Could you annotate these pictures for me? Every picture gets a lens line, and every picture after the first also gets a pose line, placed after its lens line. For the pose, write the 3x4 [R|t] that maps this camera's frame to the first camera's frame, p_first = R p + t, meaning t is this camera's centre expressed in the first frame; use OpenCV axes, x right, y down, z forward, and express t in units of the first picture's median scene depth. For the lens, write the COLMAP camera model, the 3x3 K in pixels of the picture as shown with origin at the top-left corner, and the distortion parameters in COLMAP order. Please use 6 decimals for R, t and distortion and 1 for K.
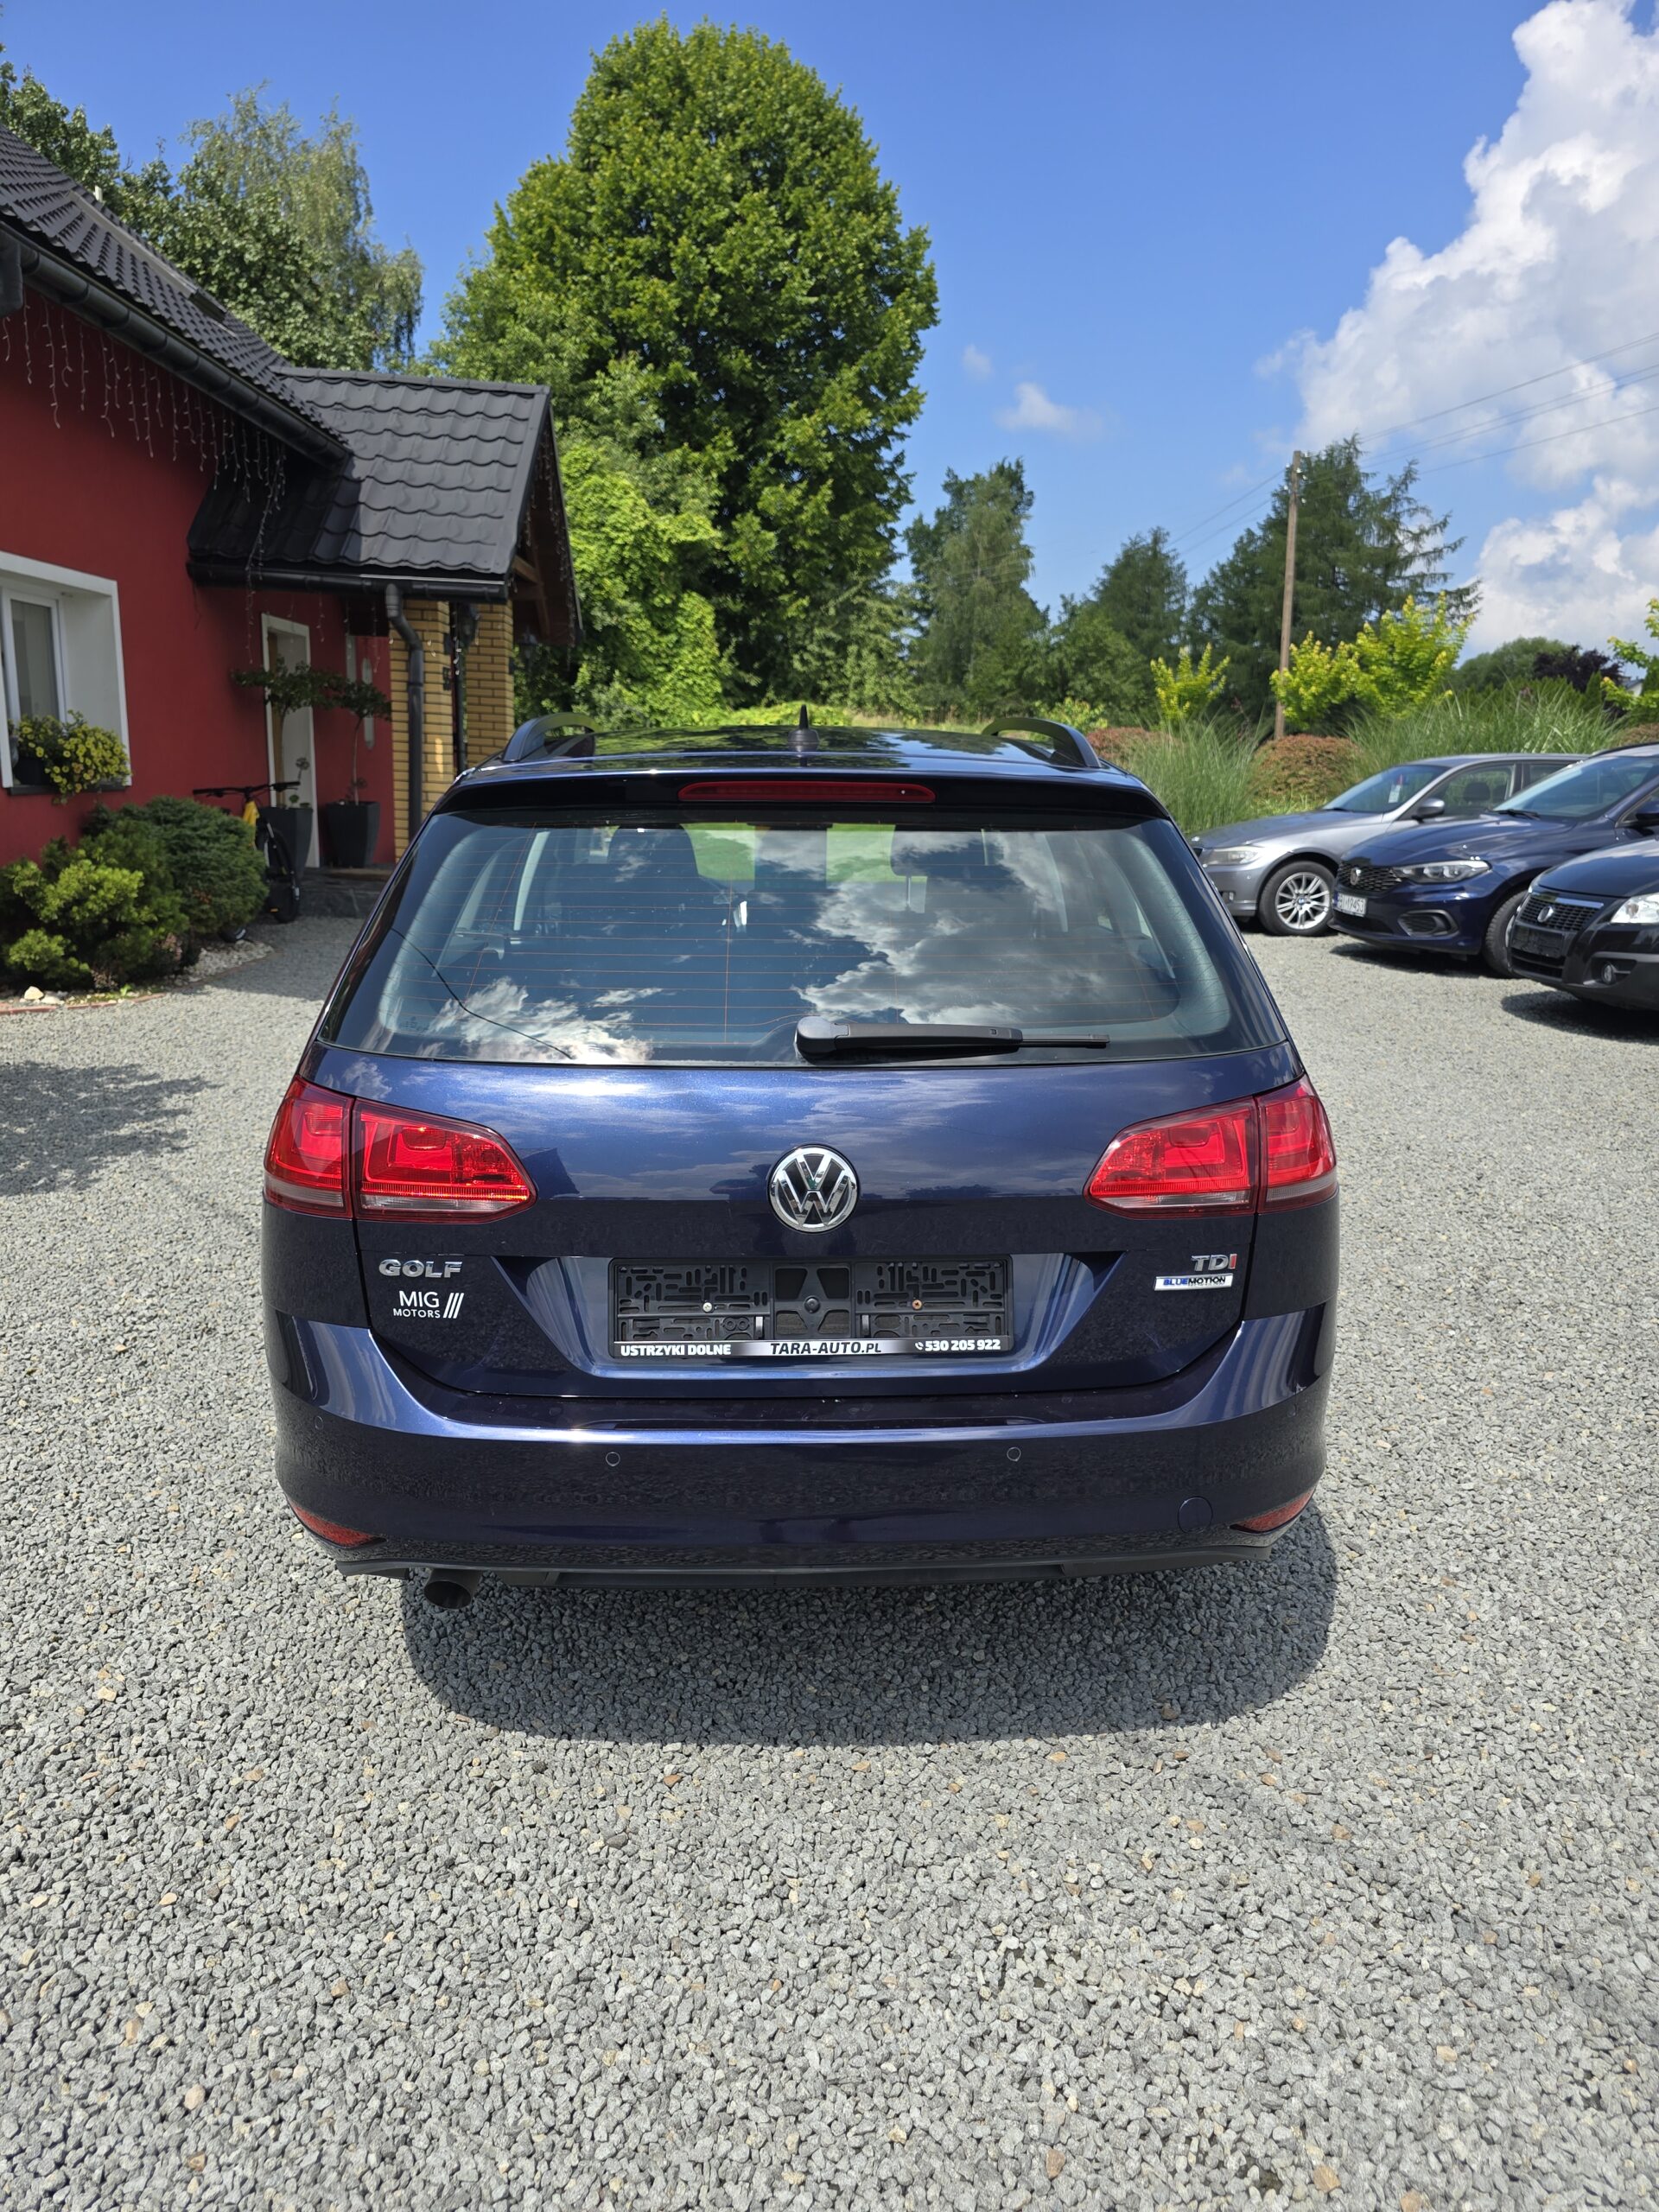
lens RADIAL K [[1503.4, 0, 842.1], [0, 1503.4, 1156.1], [0, 0, 1]] dist [0.035892, -0.036098]
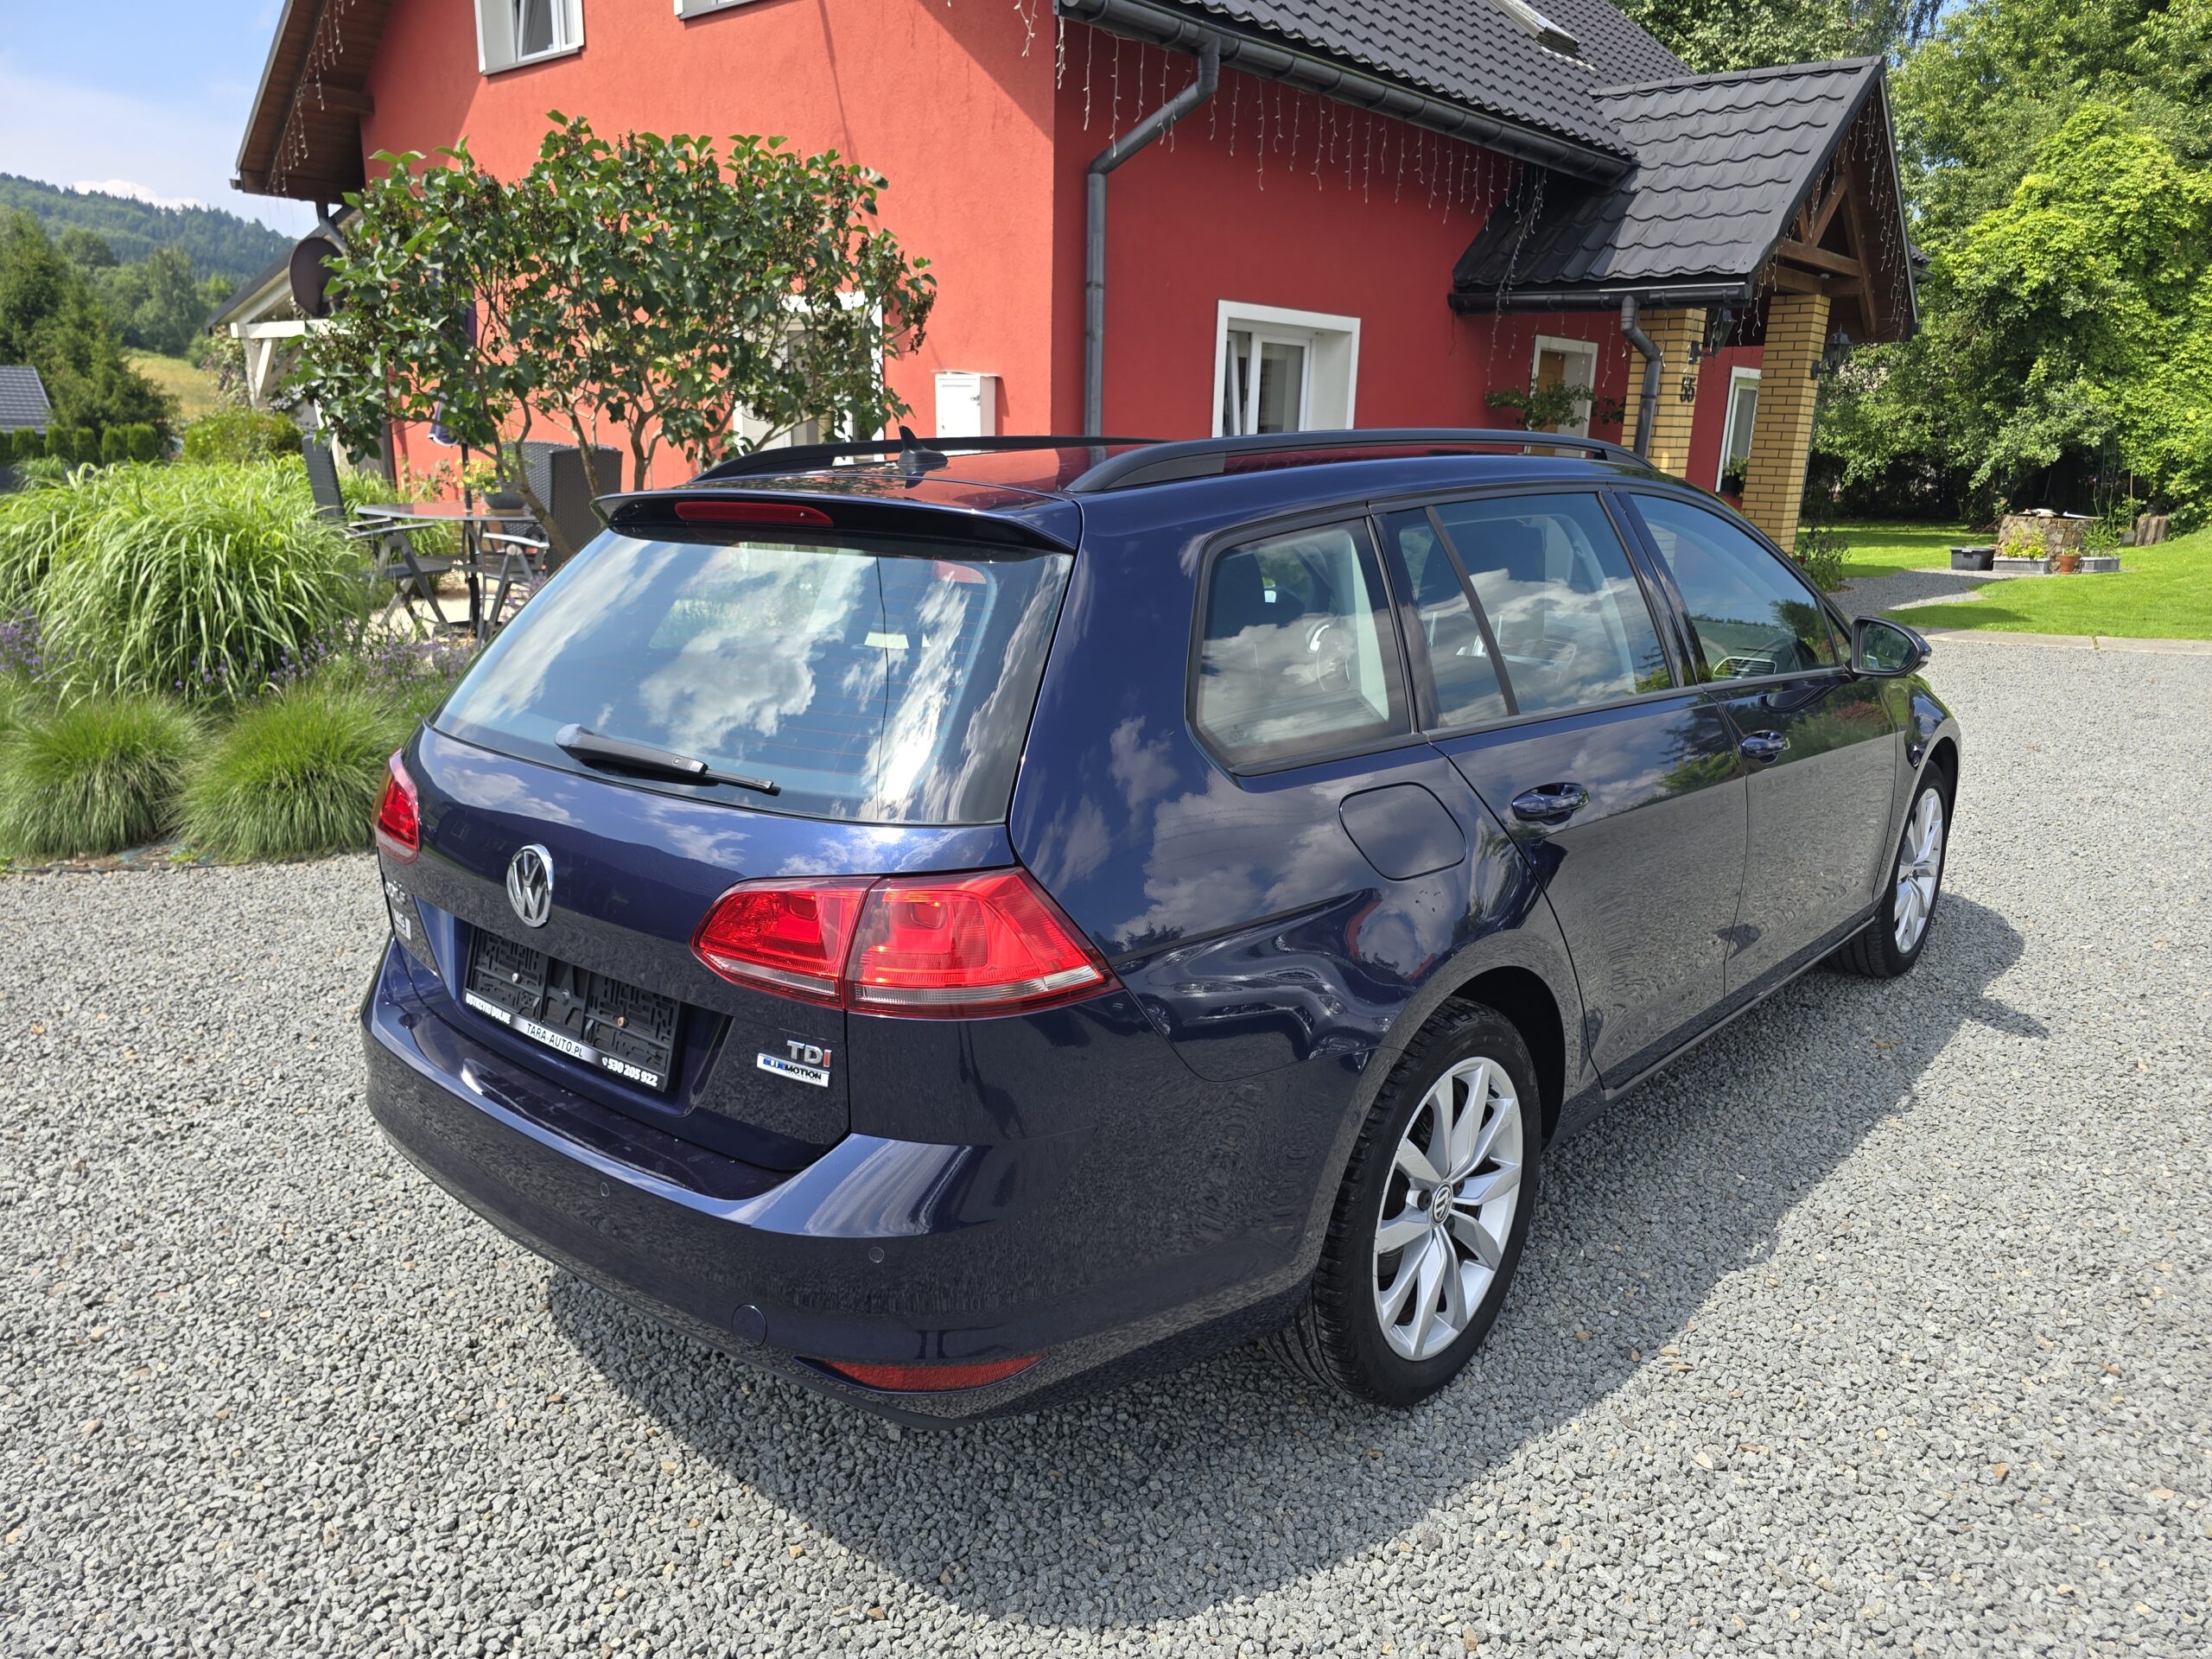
lens RADIAL K [[1503.4, 0, 1112.2], [0, 1503.4, 849.4], [0, 0, 1]] dist [0.035892, -0.036098]
pose [[0.723453, 0.157362, -0.672200, 0.074678], [-0.166462, 0.984709, 0.051366, -0.009532], [0.670005, 0.074735, 0.738585, 0.036647]]
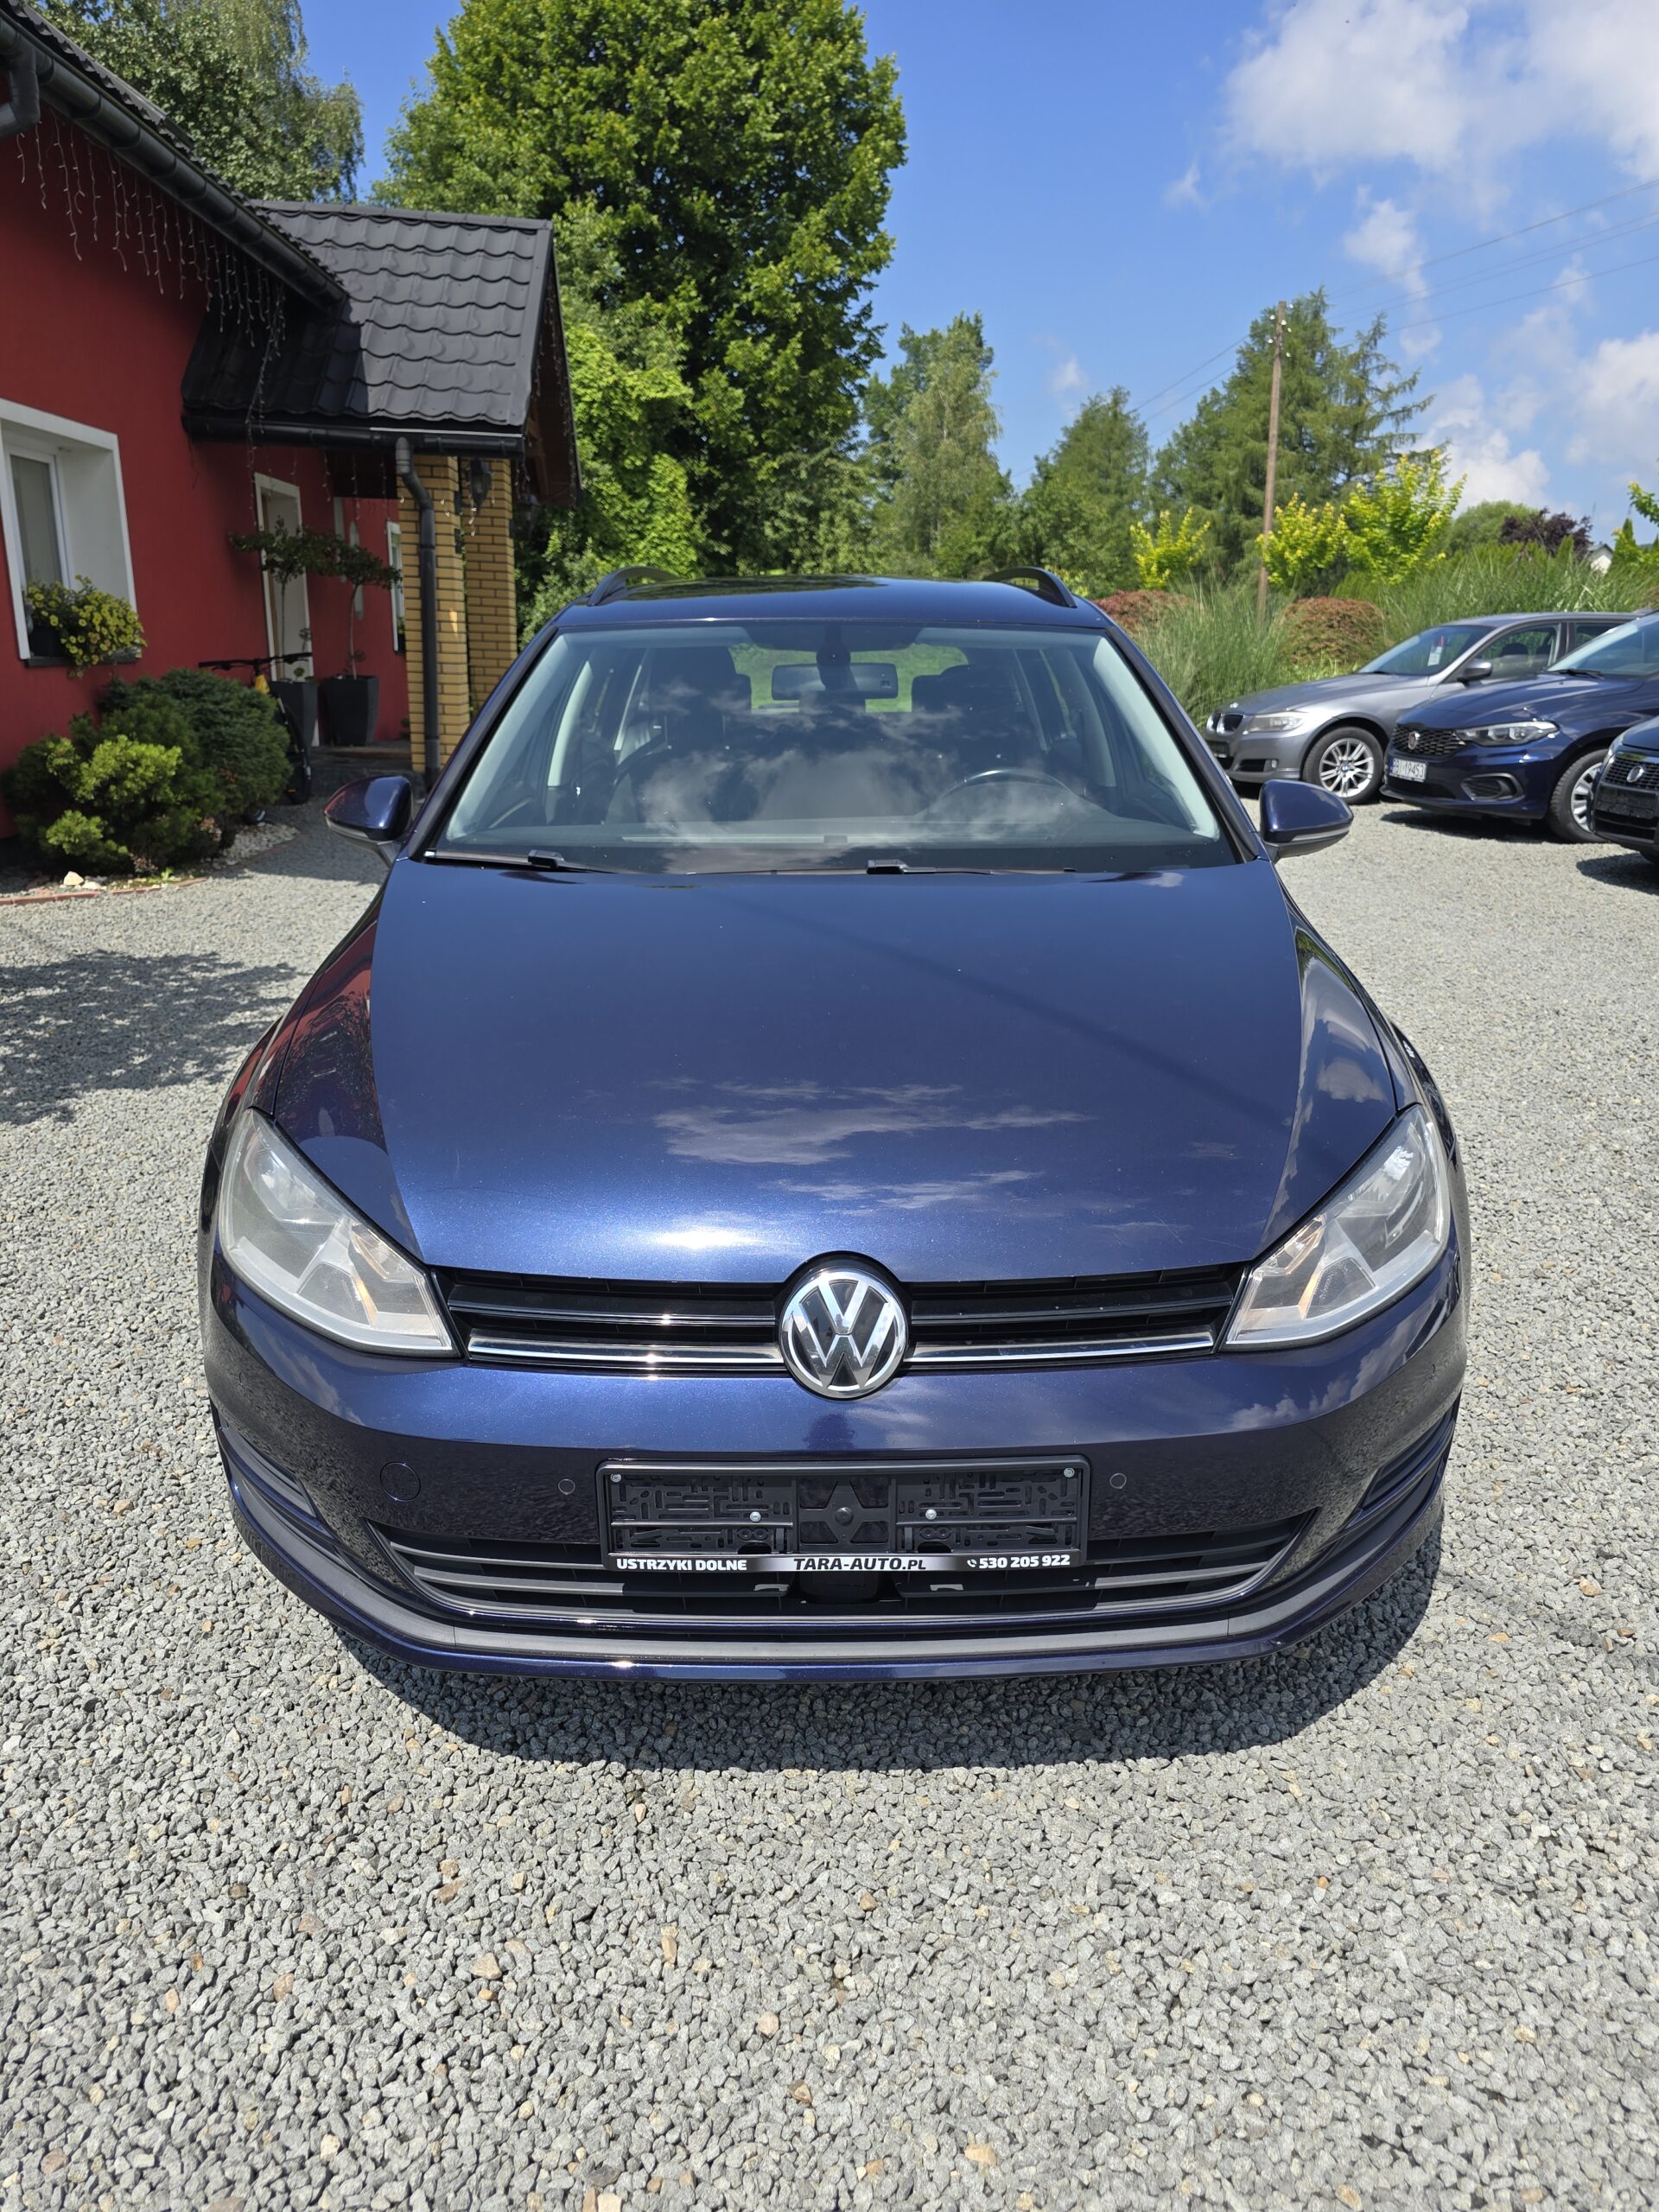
lens RADIAL K [[1503.4, 0, 851.5], [0, 1503.4, 1153.8], [0, 0, 1]] dist [0.035892, -0.036098]
pose [[0.999165, -0.021077, 0.035002, -0.026247], [0.018444, 0.997093, 0.073927, 0.001055], [-0.036458, -0.073220, 0.996649, 0.006844]]
